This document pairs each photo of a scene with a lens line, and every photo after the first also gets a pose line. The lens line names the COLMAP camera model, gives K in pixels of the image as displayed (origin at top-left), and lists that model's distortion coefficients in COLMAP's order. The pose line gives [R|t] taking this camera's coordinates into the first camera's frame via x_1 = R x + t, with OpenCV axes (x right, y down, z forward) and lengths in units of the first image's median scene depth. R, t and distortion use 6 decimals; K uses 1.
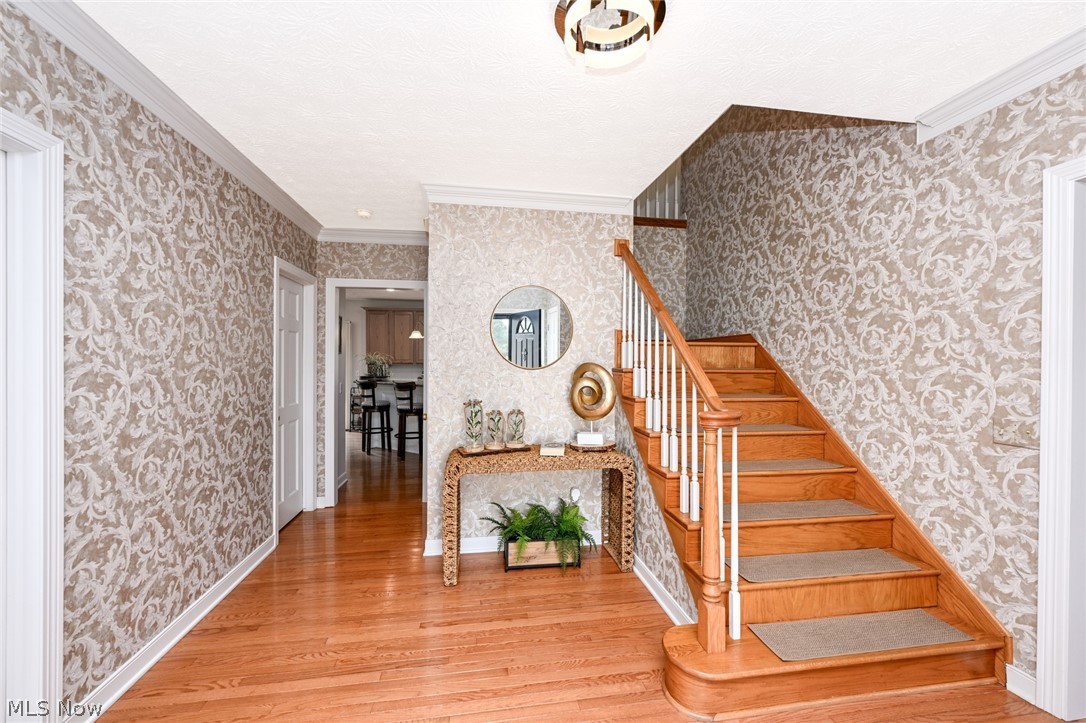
lens RADIAL K [[431.6, 0, 543.9], [0, 431.6, 360.5], [0, 0, 1]] dist [-0.000991, -0.000812]
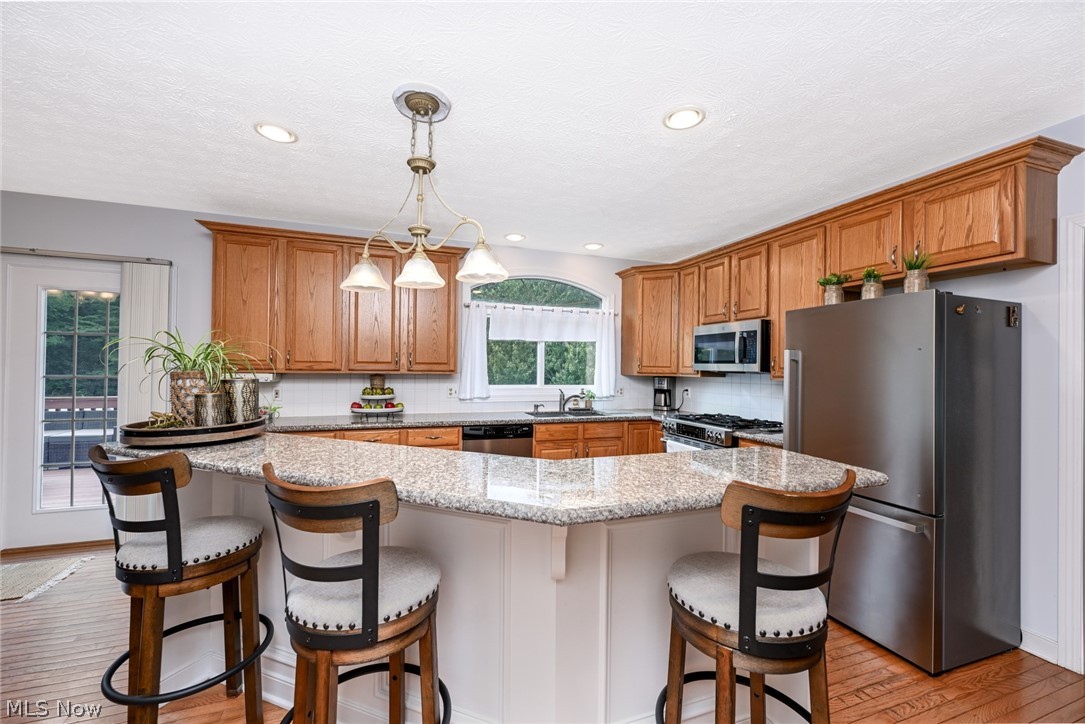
lens RADIAL K [[431.2, 0, 540.3], [0, 431.2, 364.9], [0, 0, 1]] dist [-0.000991, -0.000812]
pose [[0.985622, 0.009789, 0.168680, -0.264687], [-0.009472, 0.999952, -0.002685, 0.000884], [-0.168699, 0.001048, 0.985667, 0.796126]]
